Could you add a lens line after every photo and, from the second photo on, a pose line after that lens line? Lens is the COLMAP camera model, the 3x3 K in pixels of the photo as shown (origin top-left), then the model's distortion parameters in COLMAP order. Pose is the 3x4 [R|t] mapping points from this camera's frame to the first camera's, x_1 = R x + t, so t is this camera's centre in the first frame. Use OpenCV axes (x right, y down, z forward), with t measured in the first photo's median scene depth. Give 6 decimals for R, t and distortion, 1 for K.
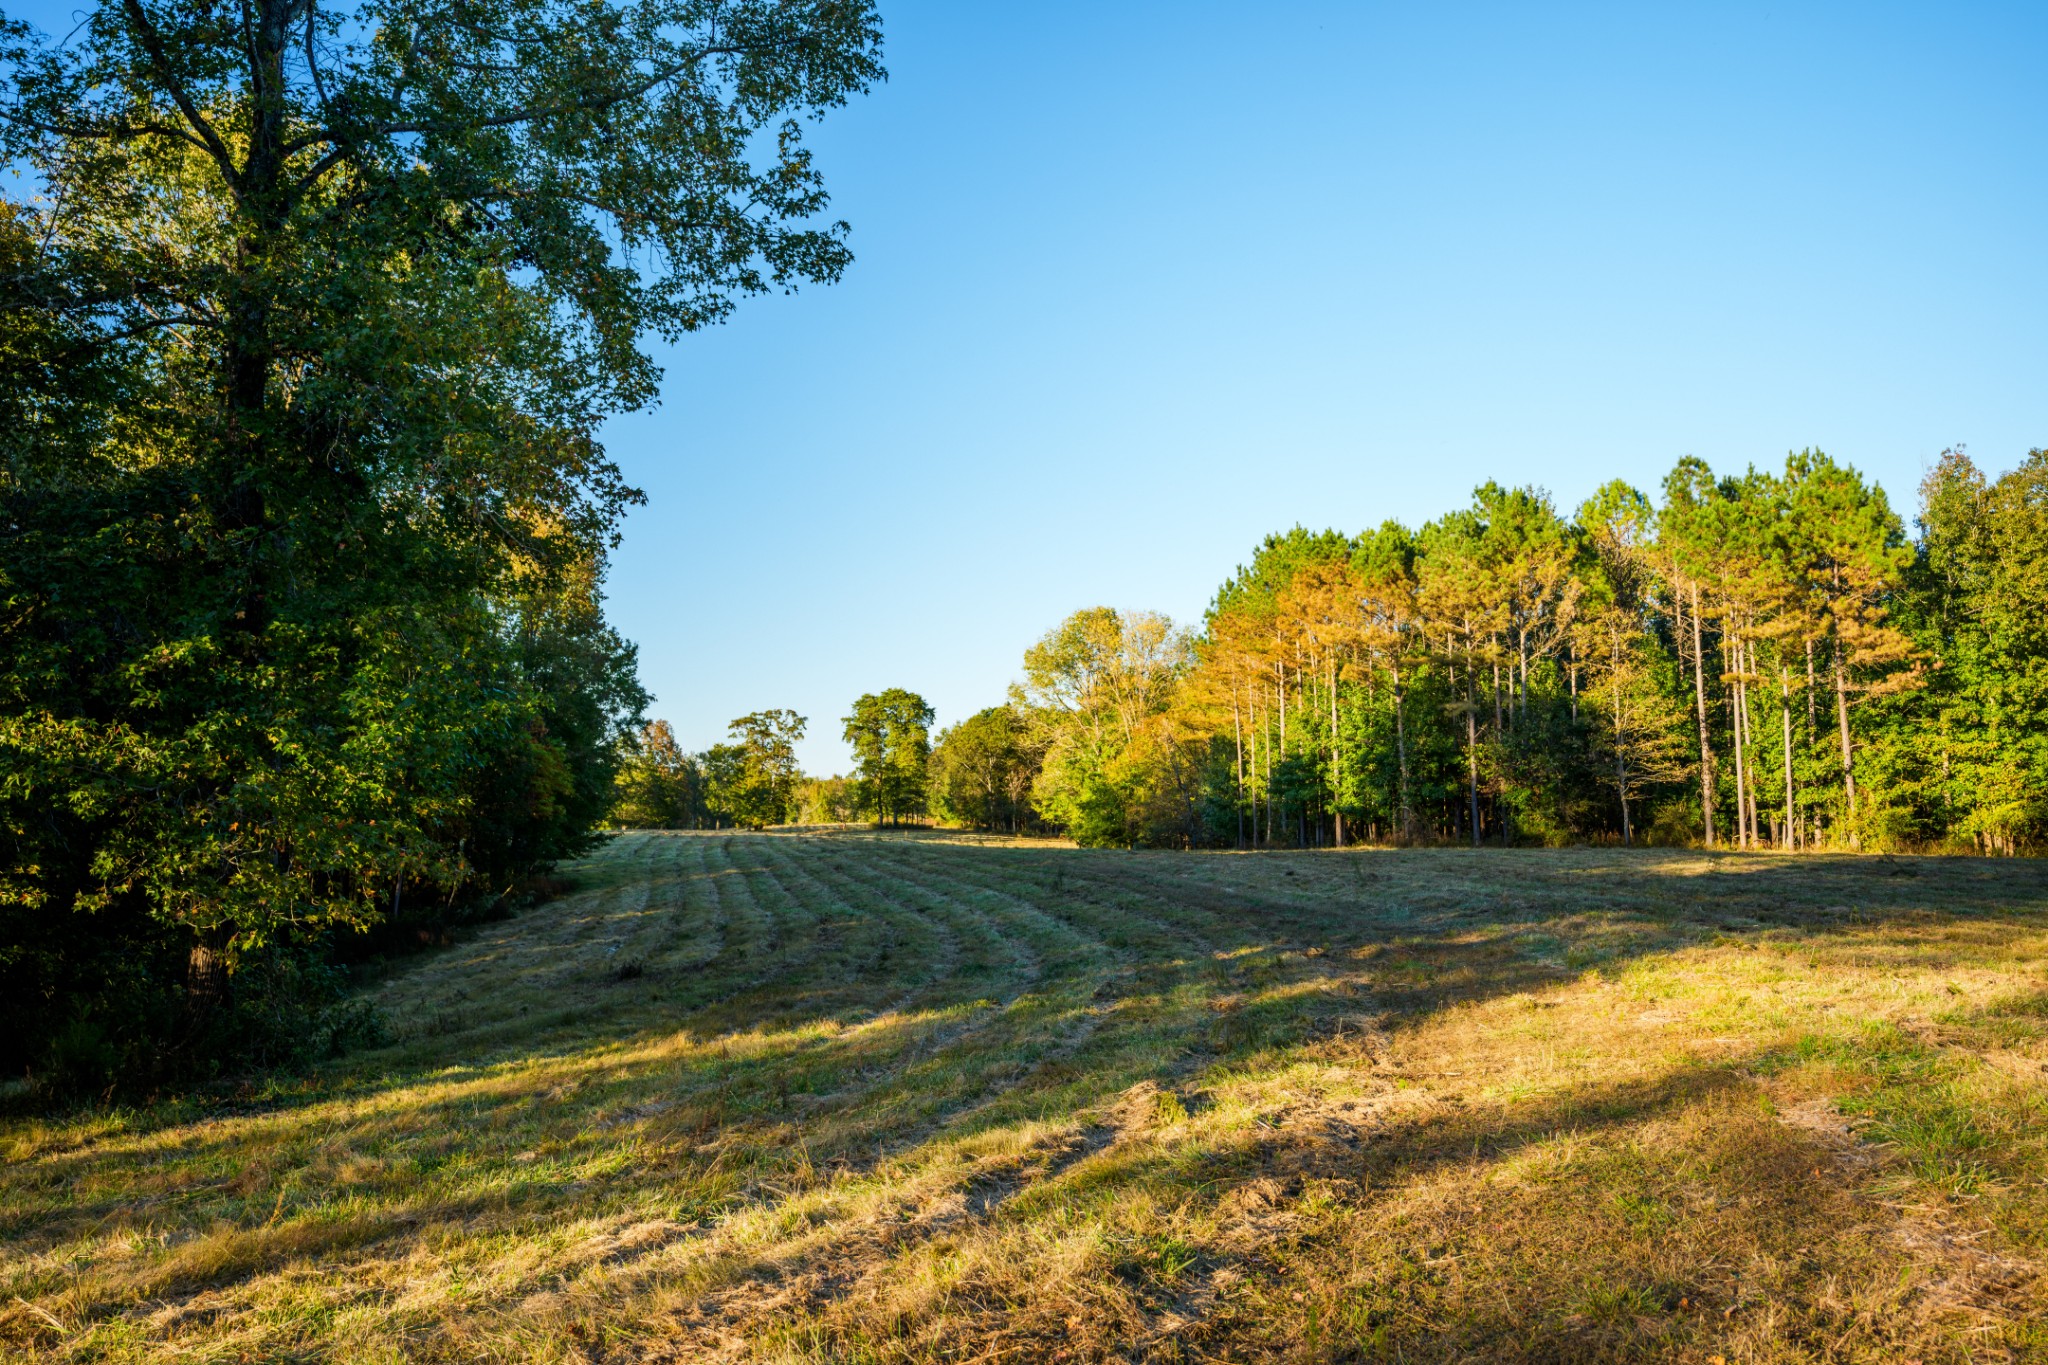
lens RADIAL K [[1713.2, 0, 1027.7], [0, 1713.2, 687.1], [0, 0, 1]] dist [0.021480, -0.030543]
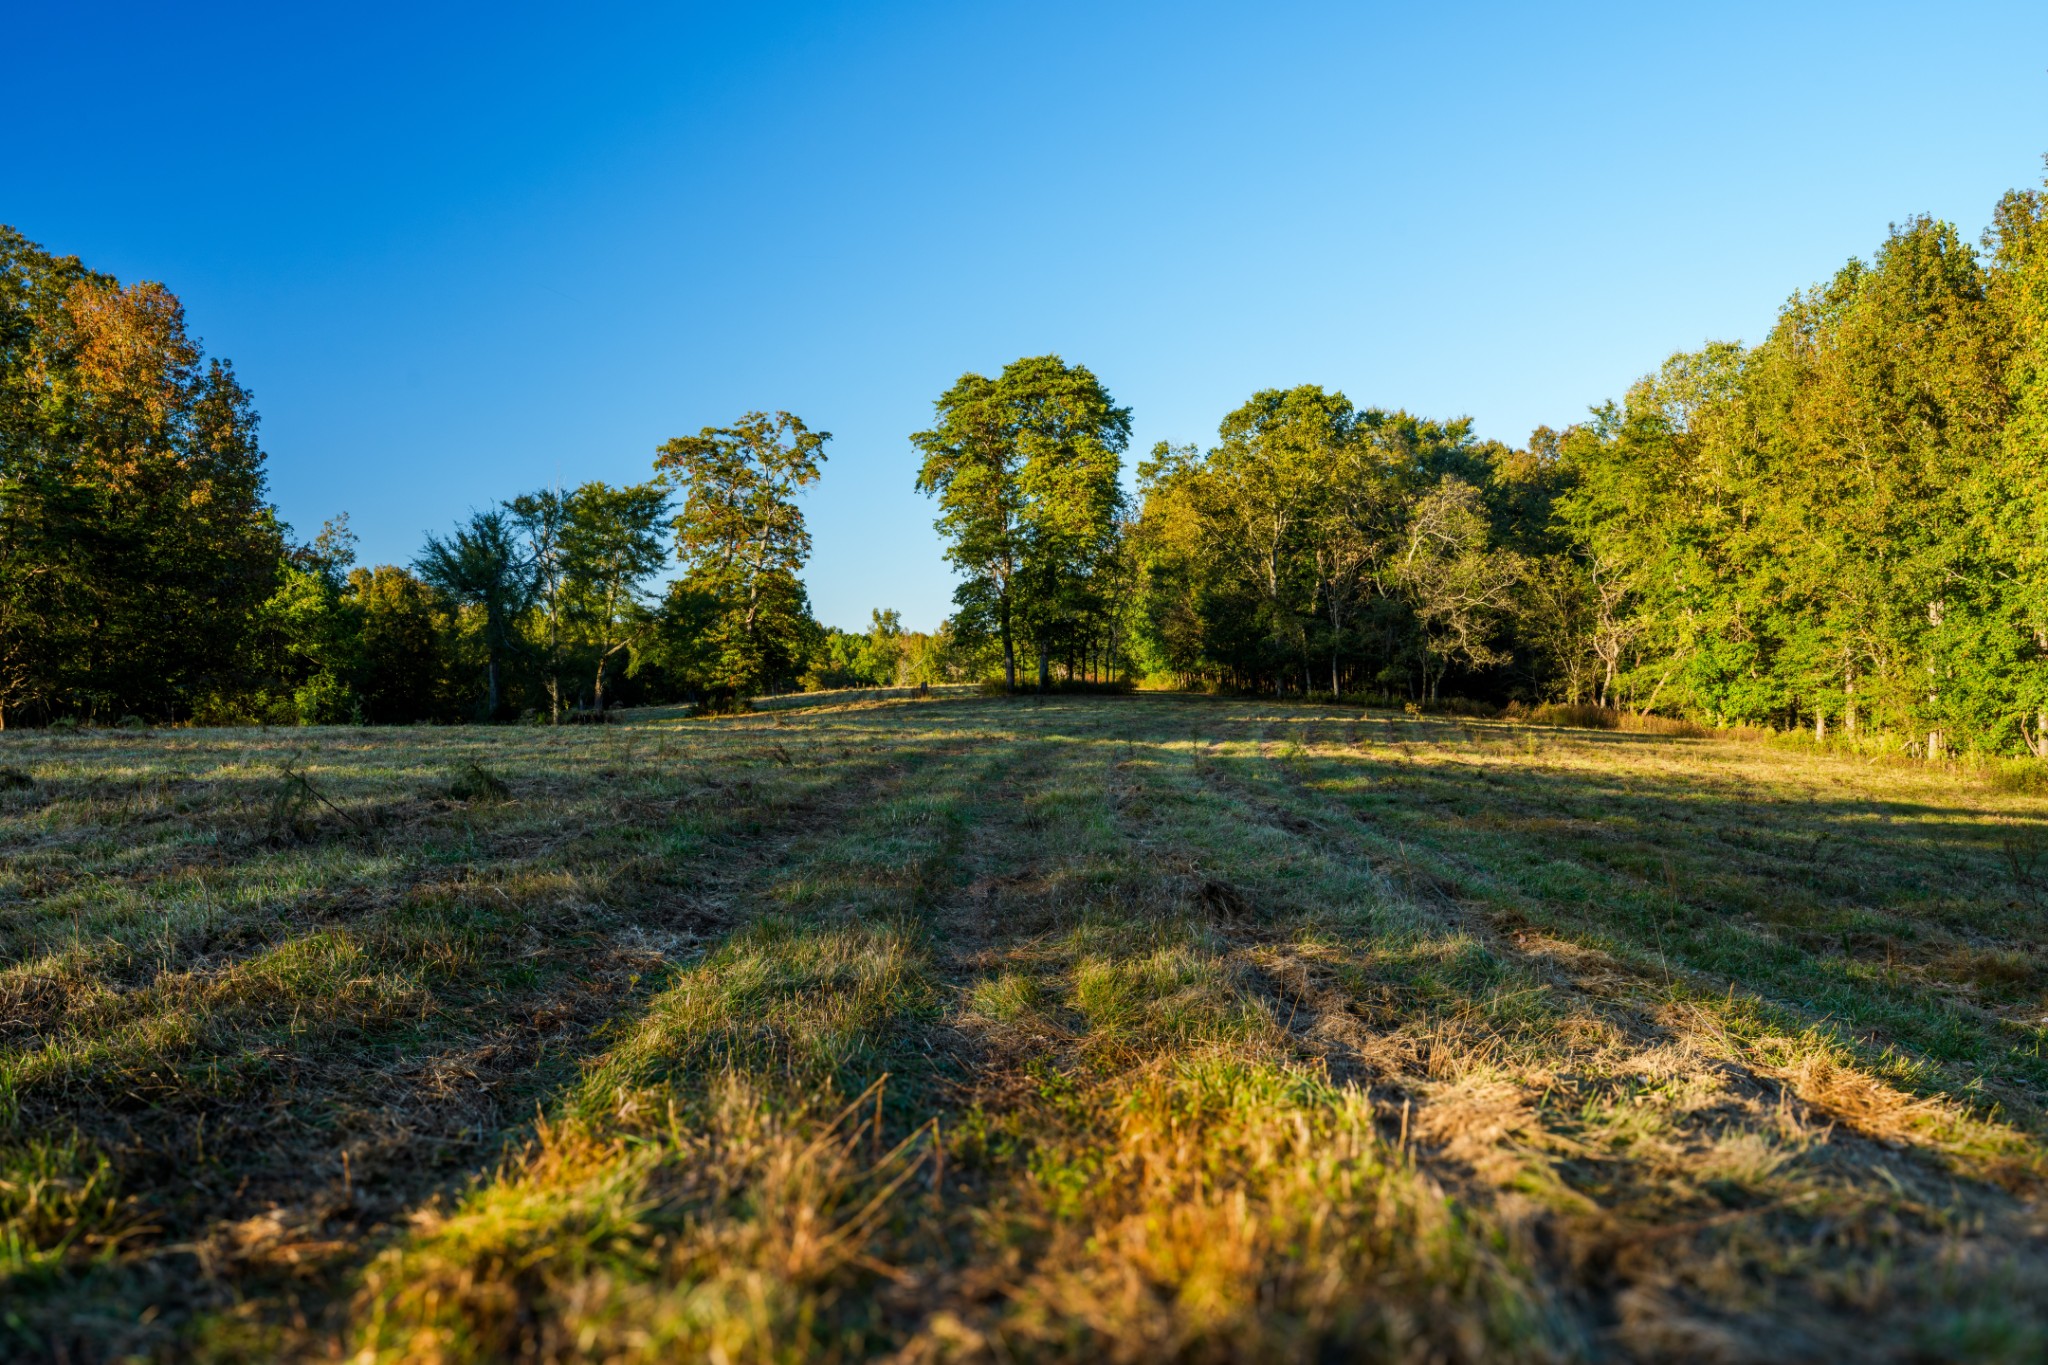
lens RADIAL K [[1713.2, 0, 1023.4], [0, 1713.2, 682.5], [0, 0, 1]] dist [0.021480, -0.030543]
pose [[0.997267, -0.018679, -0.071480, -0.052343], [0.024288, 0.996624, 0.078427, 0.046765], [0.069774, -0.079949, 0.994354, 0.579748]]
